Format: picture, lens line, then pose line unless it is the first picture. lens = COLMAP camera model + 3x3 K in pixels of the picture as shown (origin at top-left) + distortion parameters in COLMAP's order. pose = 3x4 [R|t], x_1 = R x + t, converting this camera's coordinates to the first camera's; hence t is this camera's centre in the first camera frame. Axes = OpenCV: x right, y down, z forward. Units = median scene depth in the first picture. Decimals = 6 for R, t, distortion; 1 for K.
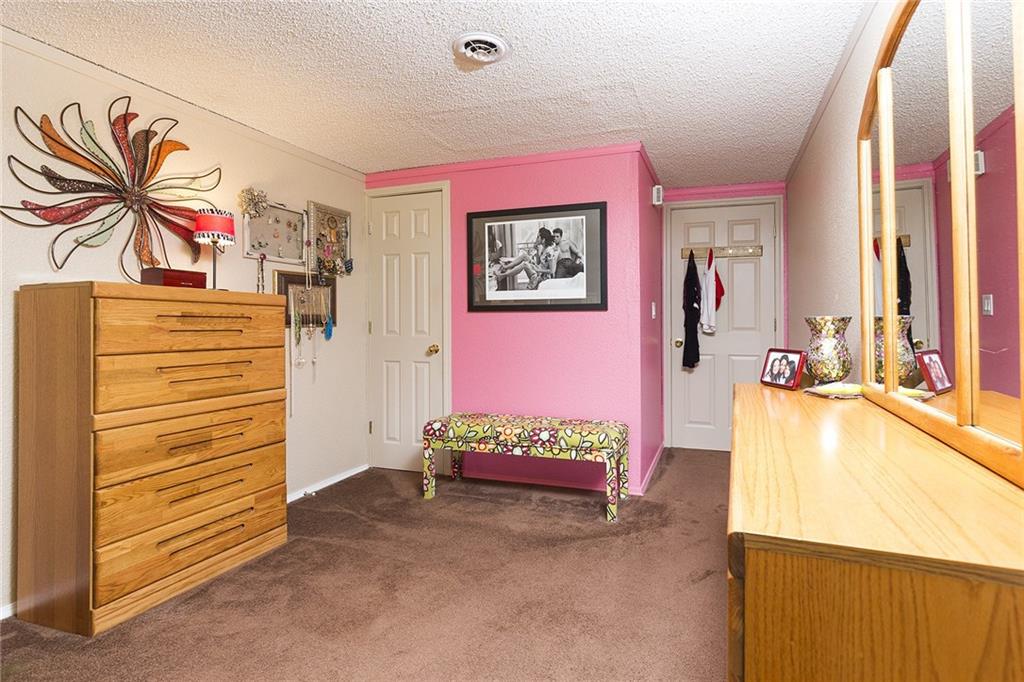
lens RADIAL K [[477.8, 0, 512.0], [0, 477.8, 341.0], [0, 0, 1]] dist [-0.000595, -0.000145]
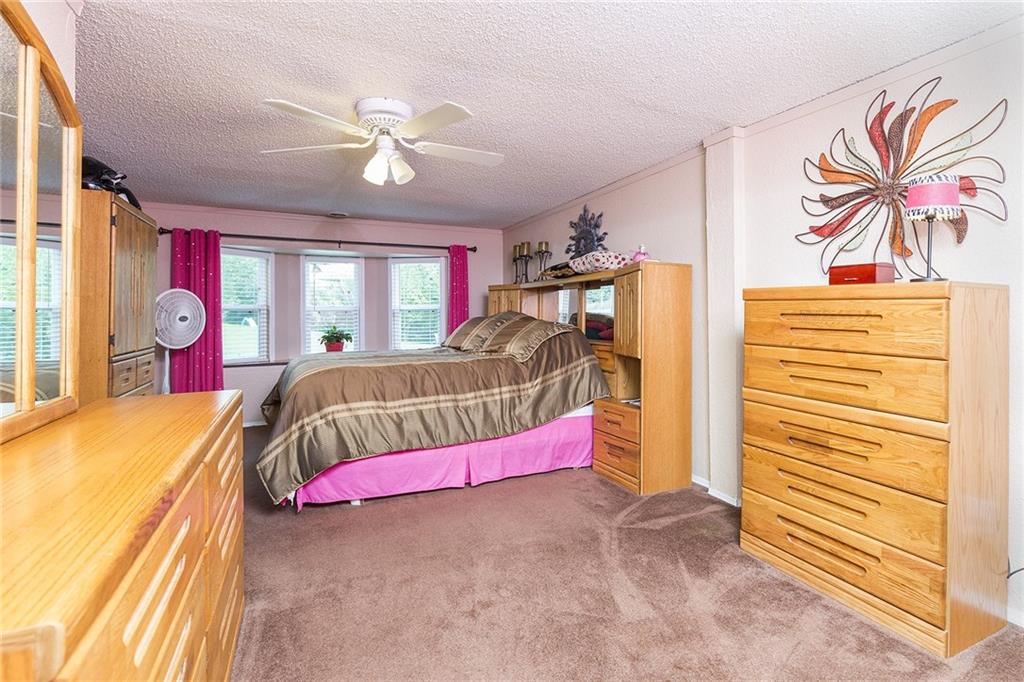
lens RADIAL K [[478.2, 0, 511.6], [0, 478.2, 306.9], [0, 0, 1]] dist [-0.001289, -0.000207]
pose [[-0.660557, -0.001189, -0.750775, 0.491840], [-0.024020, 0.999520, 0.019551, -0.071250], [0.750392, 0.030948, -0.660269, 1.182720]]
